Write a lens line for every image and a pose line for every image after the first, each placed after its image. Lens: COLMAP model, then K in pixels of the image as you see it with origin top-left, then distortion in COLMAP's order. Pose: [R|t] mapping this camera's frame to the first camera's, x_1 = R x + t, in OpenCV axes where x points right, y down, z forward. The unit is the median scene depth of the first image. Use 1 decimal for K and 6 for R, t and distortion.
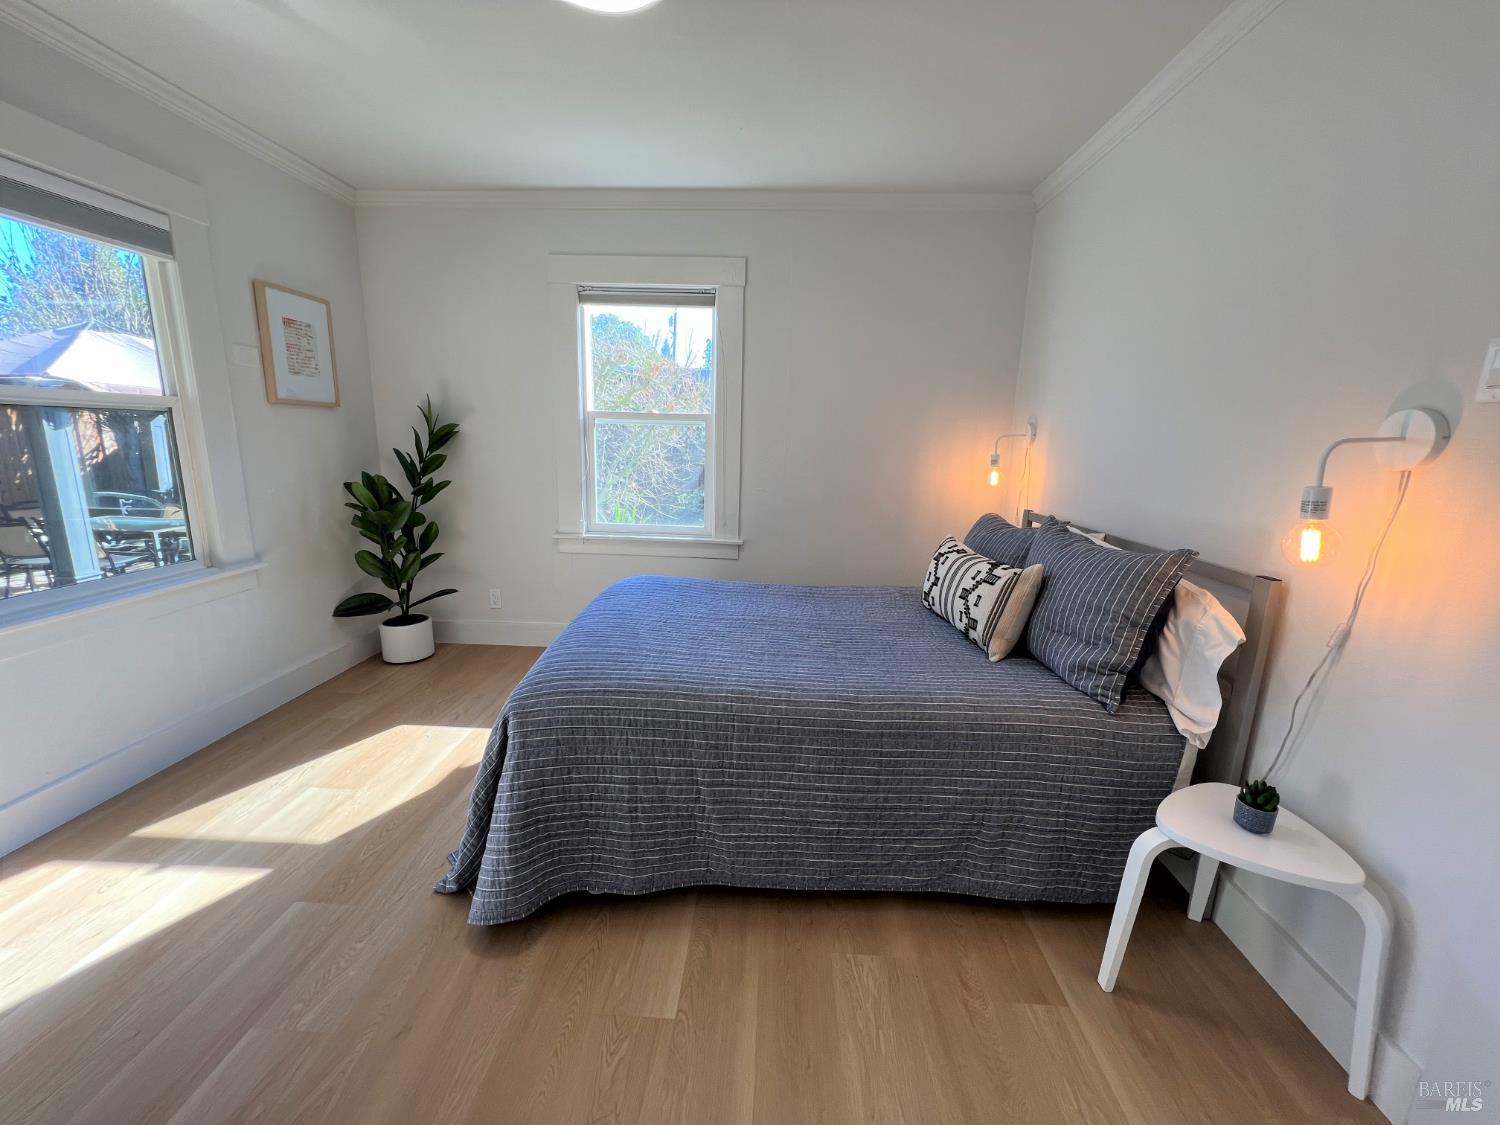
lens RADIAL K [[603.0, 0, 751.6], [0, 603.0, 560.6], [0, 0, 1]] dist [-0.000907, 0.000945]
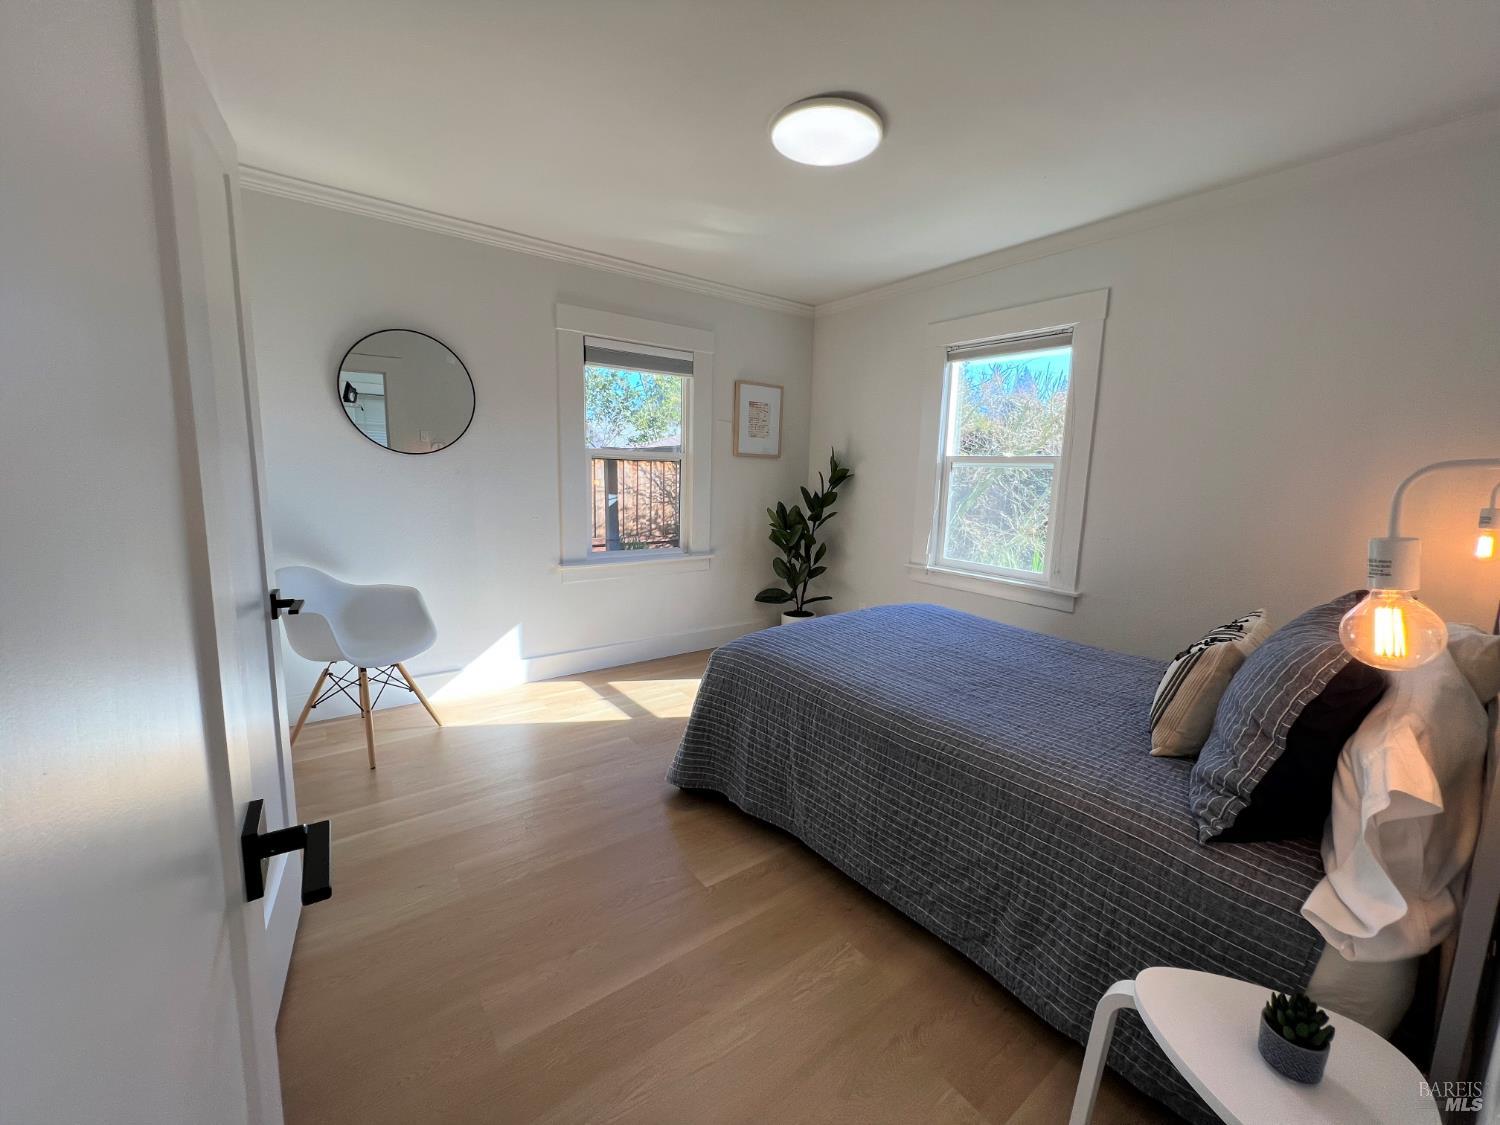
lens RADIAL K [[603.0, 0, 739.6], [0, 603.0, 559.0], [0, 0, 1]] dist [-0.000907, 0.000945]
pose [[0.631008, 0.105931, -0.768510, 0.723459], [-0.169313, 0.985557, -0.003172, 0.010959], [0.757074, 0.132120, 0.639830, 0.063945]]
